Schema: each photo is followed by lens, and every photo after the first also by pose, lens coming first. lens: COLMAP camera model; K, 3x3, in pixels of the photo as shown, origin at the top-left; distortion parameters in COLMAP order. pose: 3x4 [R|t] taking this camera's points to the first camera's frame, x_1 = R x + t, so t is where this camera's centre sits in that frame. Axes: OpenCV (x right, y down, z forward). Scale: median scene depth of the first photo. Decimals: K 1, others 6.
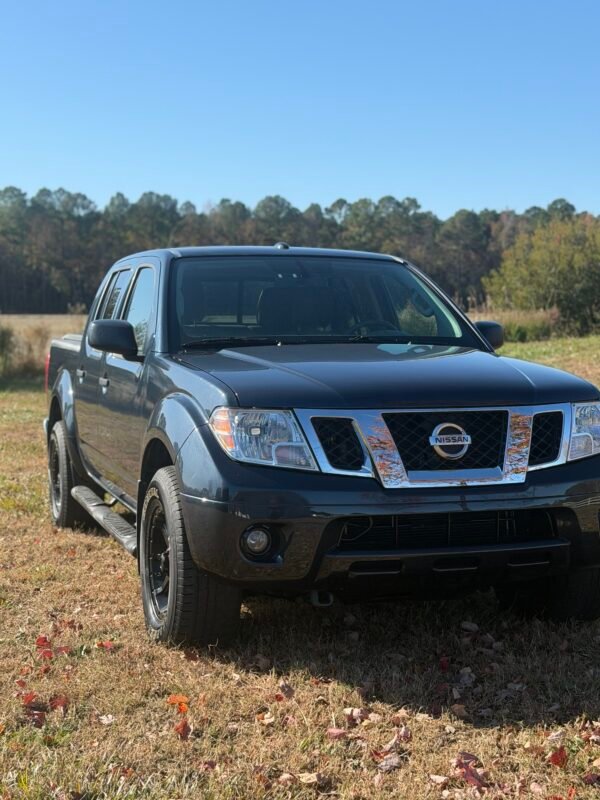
lens RADIAL K [[1206.7, 0, 296.5], [0, 1206.7, 396.2], [0, 0, 1]] dist [0.152592, -0.053294]
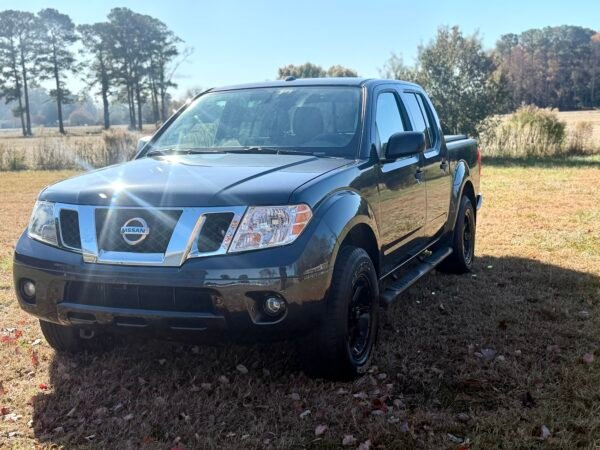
lens RADIAL K [[776.0, 0, 307.1], [0, 776.0, 224.9], [0, 0, 1]] dist [0.194872, -0.459773]
pose [[0.764215, 0.062067, -0.641969, 0.737949], [-0.012081, 0.996562, 0.081968, -0.038458], [0.644849, -0.054886, 0.762337, 0.410519]]
